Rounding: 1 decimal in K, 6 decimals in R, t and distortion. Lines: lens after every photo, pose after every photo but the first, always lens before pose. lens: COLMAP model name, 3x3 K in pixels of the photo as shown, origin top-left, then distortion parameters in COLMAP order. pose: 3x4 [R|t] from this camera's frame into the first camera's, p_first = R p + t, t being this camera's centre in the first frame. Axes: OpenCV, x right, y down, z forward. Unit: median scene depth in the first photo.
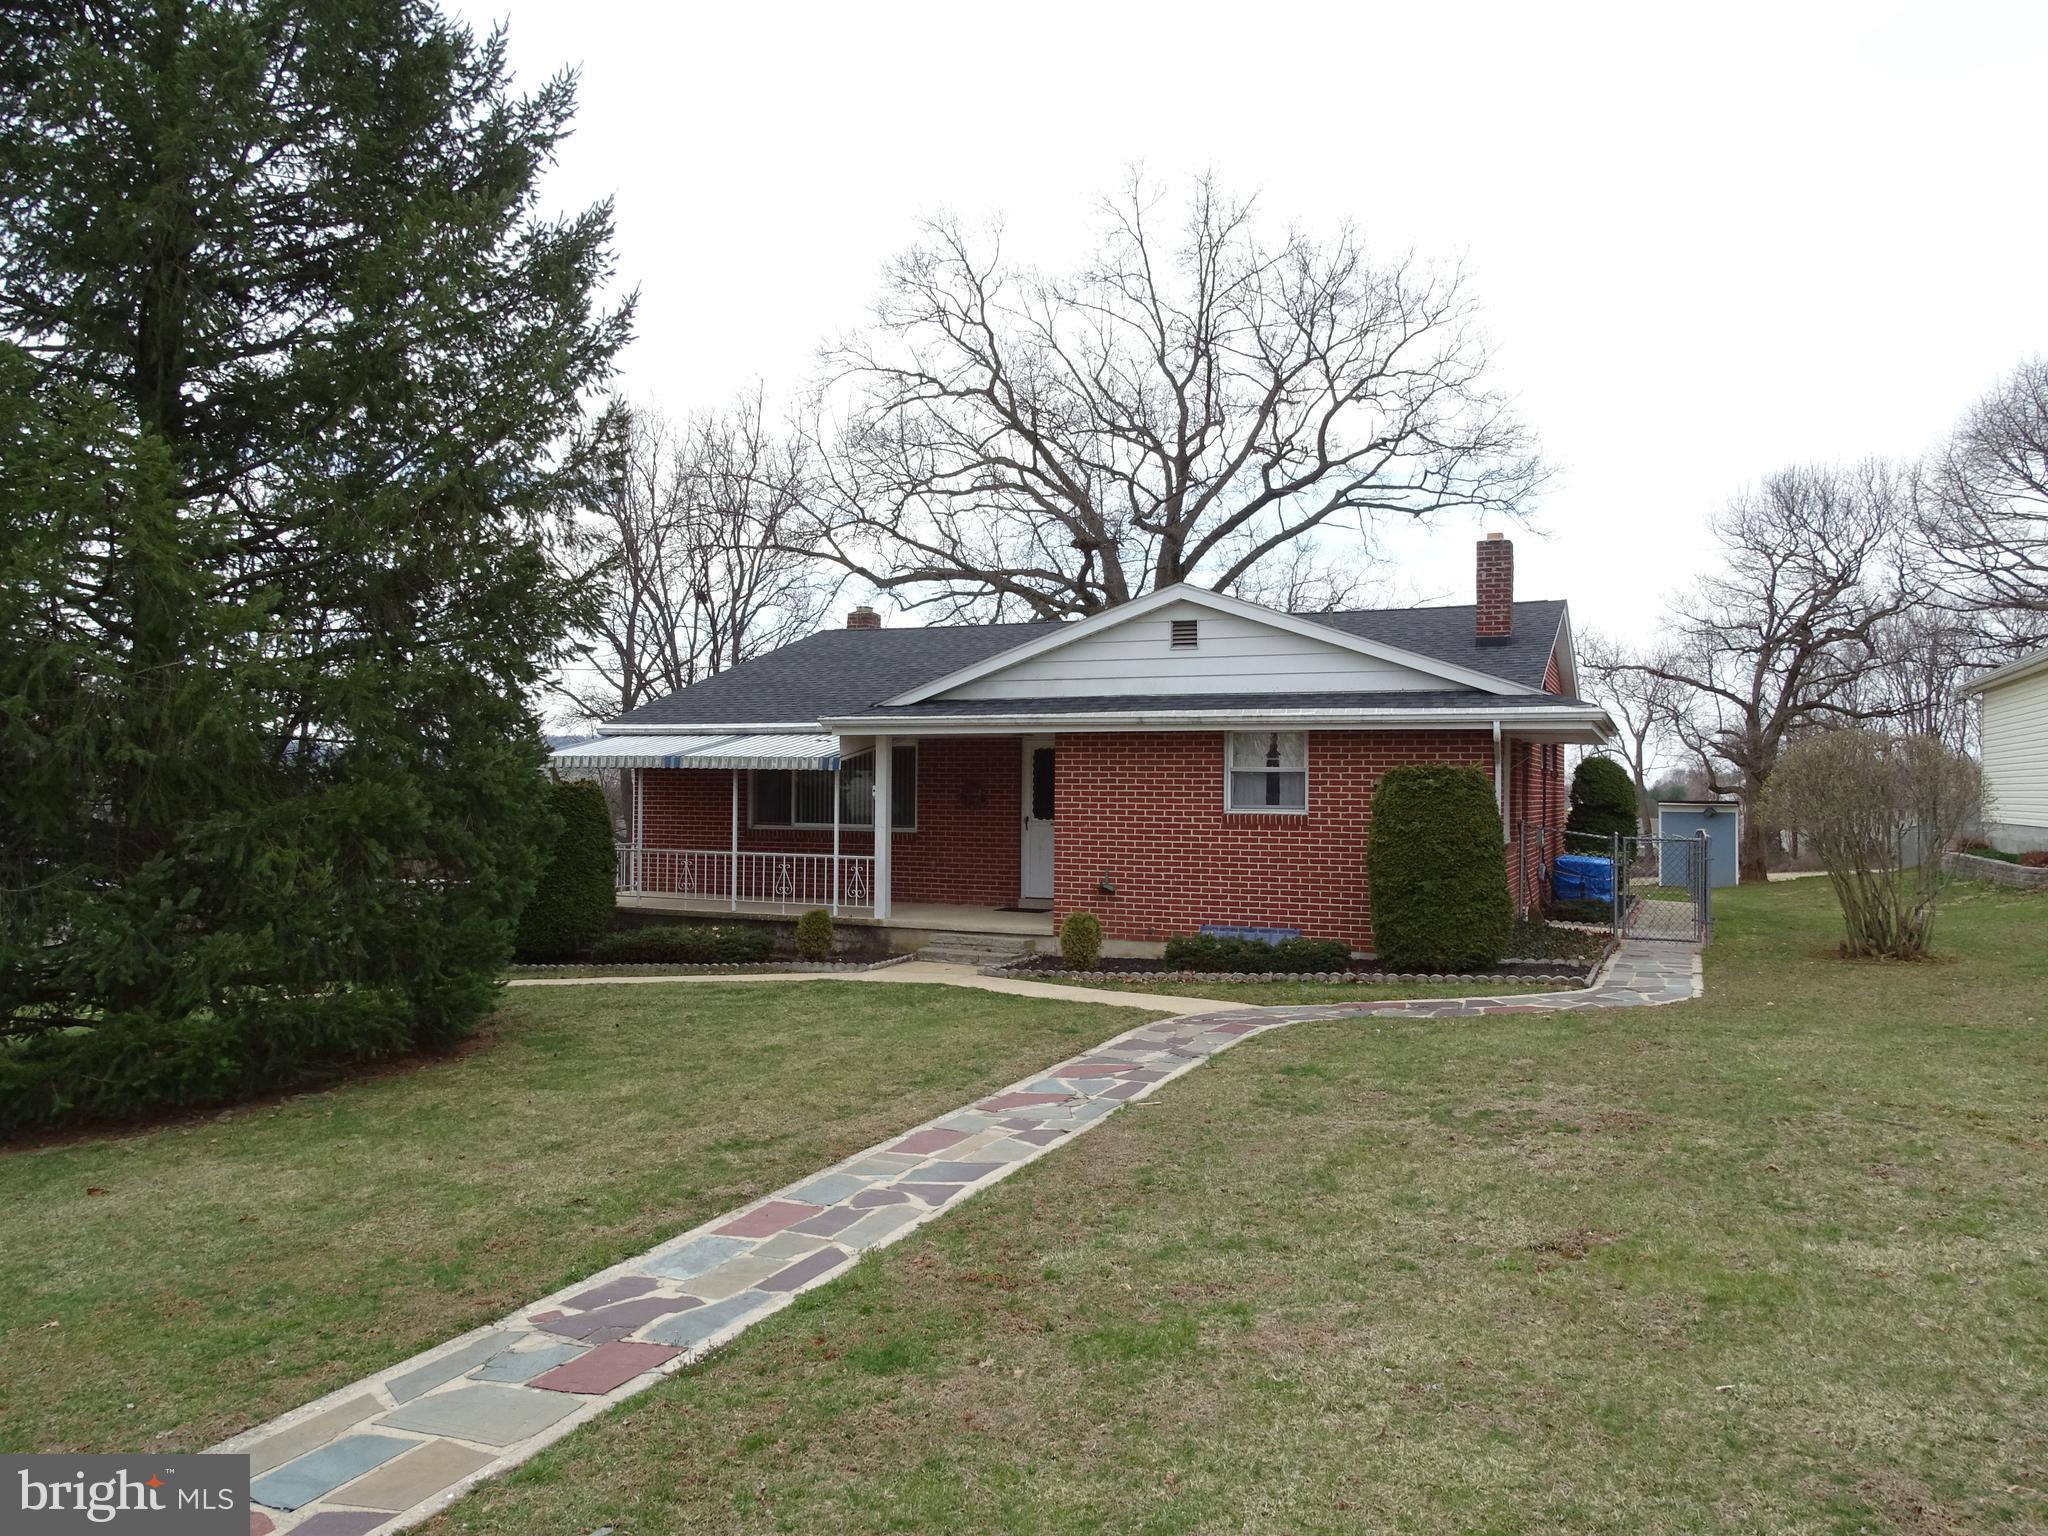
lens RADIAL K [[1462.8, 0, 1025.7], [0, 1462.8, 752.5], [0, 0, 1]] dist [-0.000368, 0.009091]
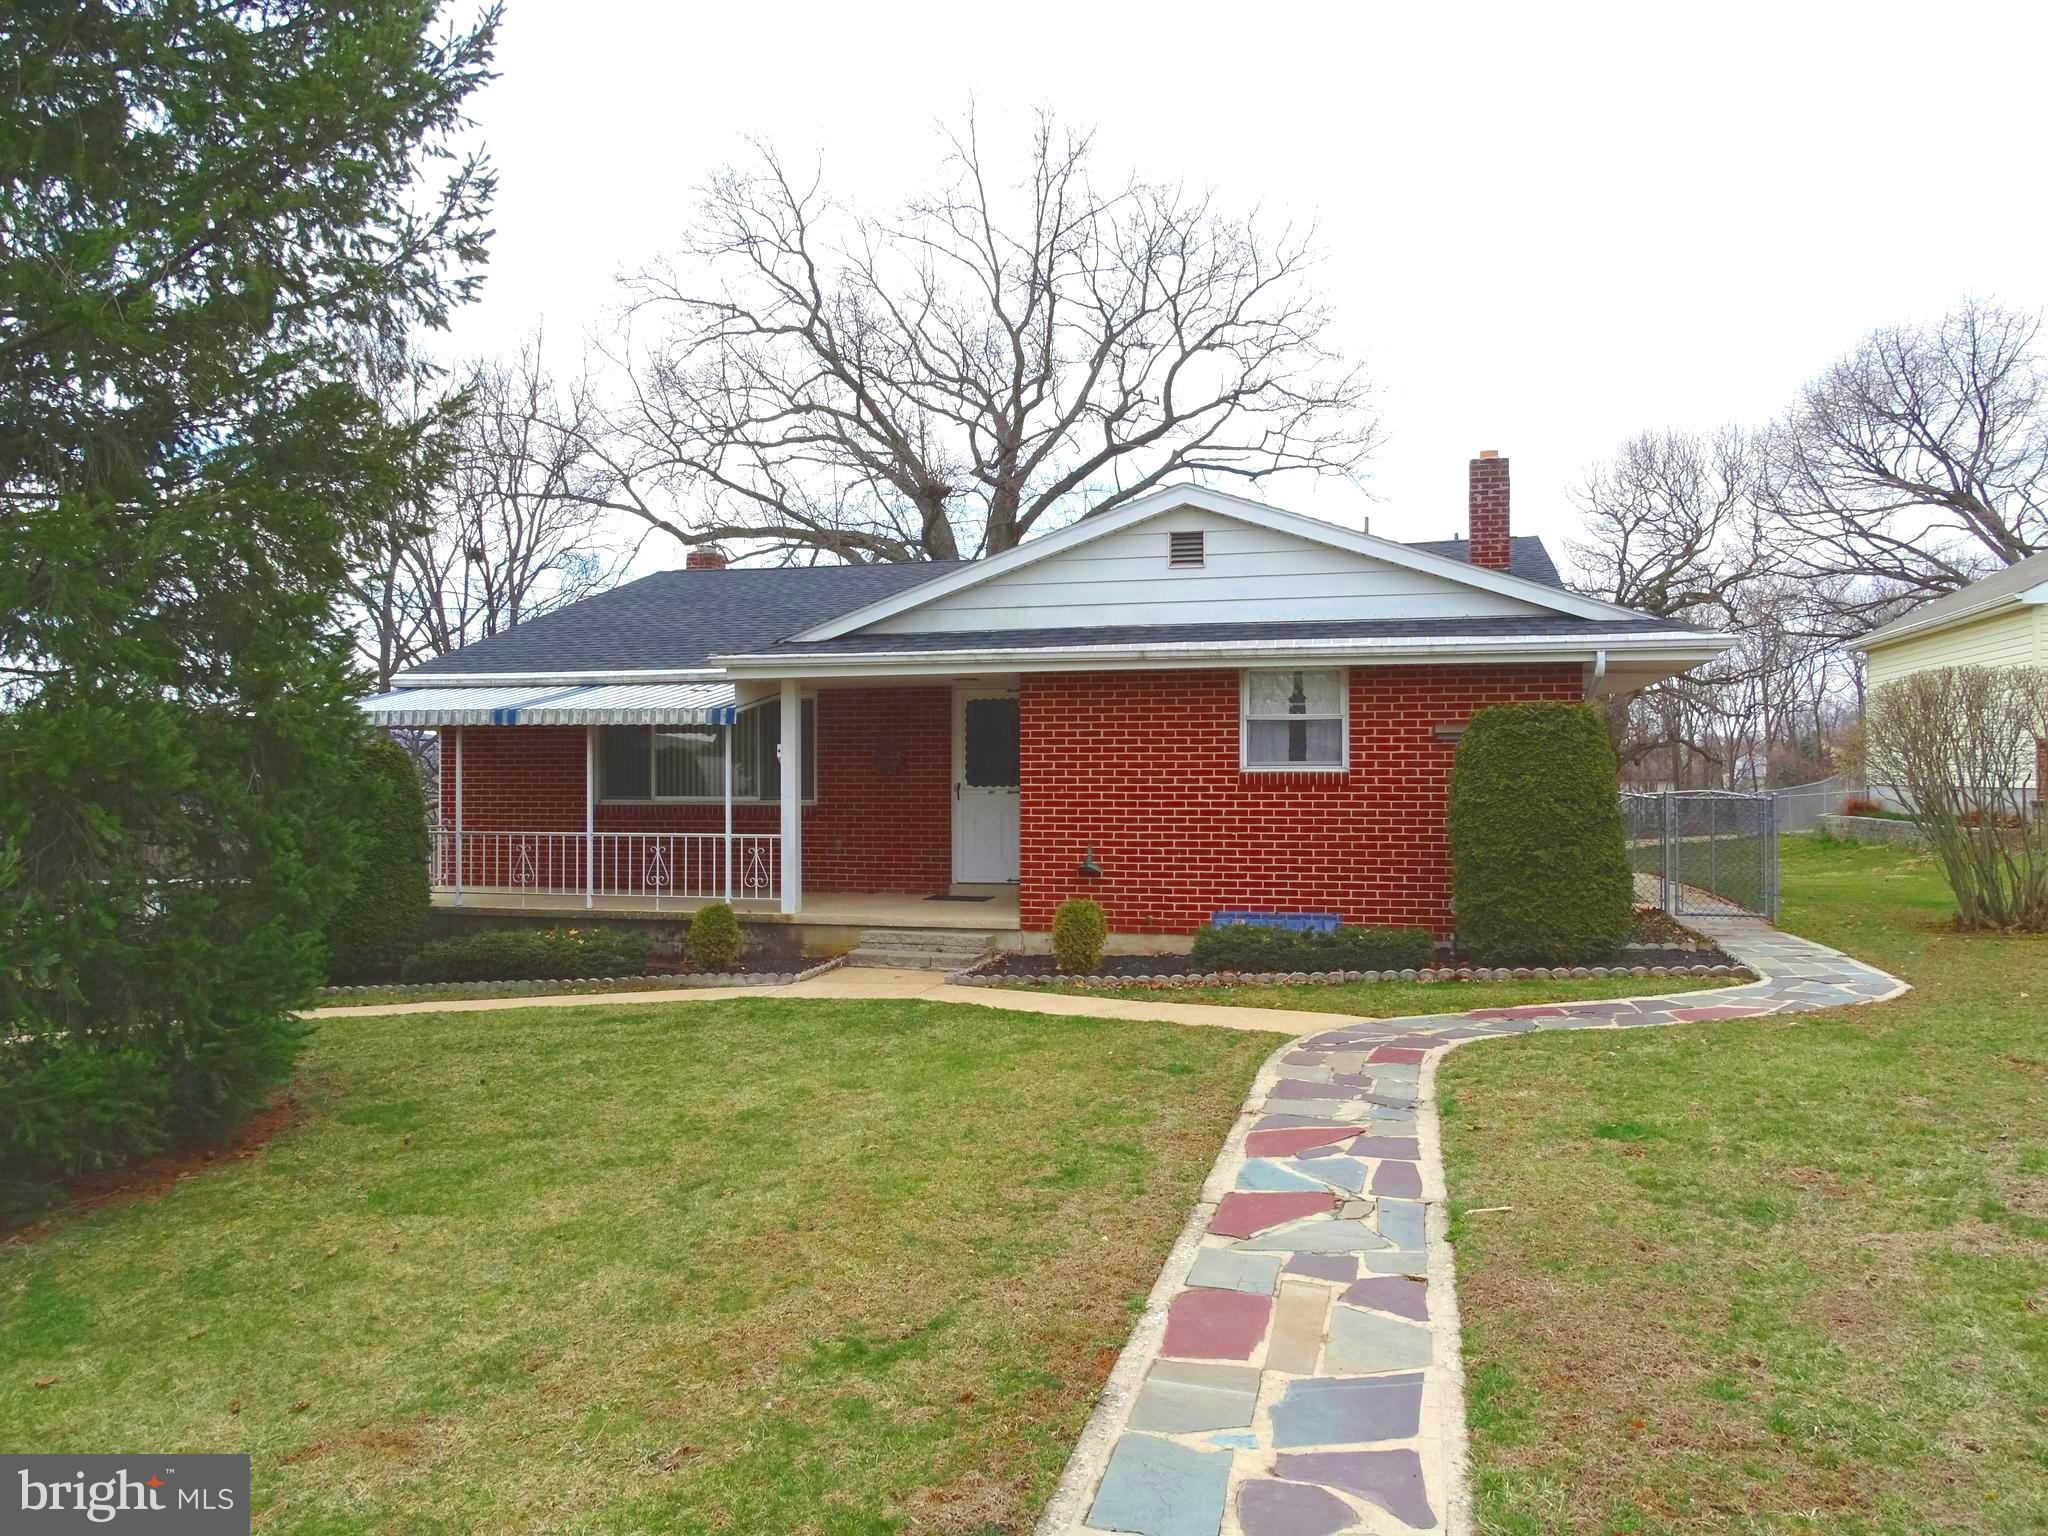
lens RADIAL K [[1462.8, 0, 1025.7], [0, 1462.8, 752.5], [0, 0, 1]] dist [-0.000368, 0.009091]
pose [[0.987399, -0.008016, 0.158045, -0.093606], [0.006492, 0.999927, 0.010159, 0.019175], [-0.158115, -0.009005, 0.987380, 0.198285]]
